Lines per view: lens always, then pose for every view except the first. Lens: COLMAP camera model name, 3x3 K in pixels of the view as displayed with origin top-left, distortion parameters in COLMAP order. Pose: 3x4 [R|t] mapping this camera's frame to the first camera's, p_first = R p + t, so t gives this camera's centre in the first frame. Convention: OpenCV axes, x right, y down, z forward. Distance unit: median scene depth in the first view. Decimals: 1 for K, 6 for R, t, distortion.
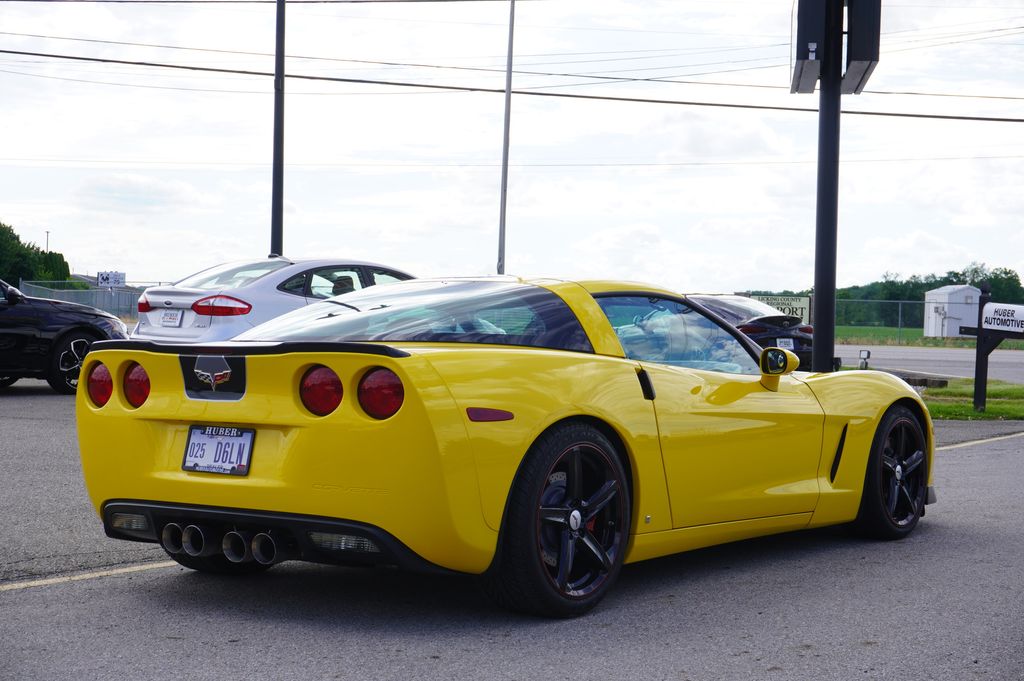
lens RADIAL K [[1701.2, 0, 512.0], [0, 1701.2, 340.5], [0, 0, 1]] dist [-0.001528, 0.062955]
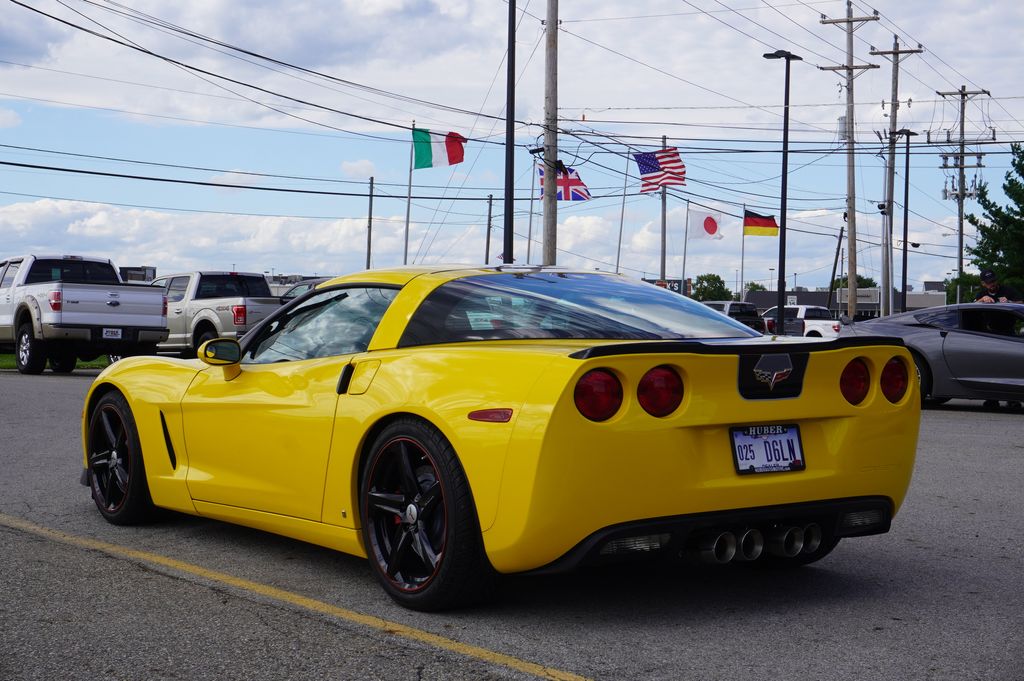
lens RADIAL K [[1701.2, 0, 512.0], [0, 1701.2, 340.5], [0, 0, 1]] dist [-0.001528, 0.062955]
pose [[0.317453, -0.034084, 0.947661, -1.152821], [0.009364, 0.999418, 0.032809, -0.032875], [-0.948228, -0.001542, 0.317588, 0.821085]]
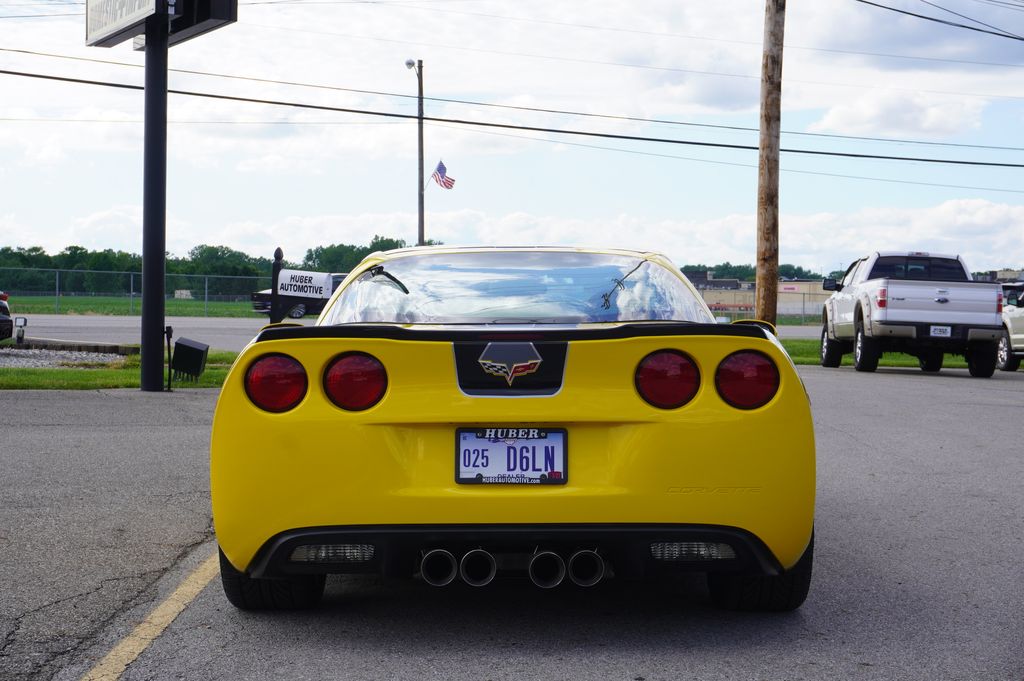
lens RADIAL K [[1701.2, 0, 512.0], [0, 1701.2, 340.5], [0, 0, 1]] dist [-0.001528, 0.062955]
pose [[0.804612, -0.024553, 0.593293, -0.660032], [0.011601, 0.999604, 0.025635, -0.013270], [-0.593687, -0.013743, 0.804579, 0.329782]]
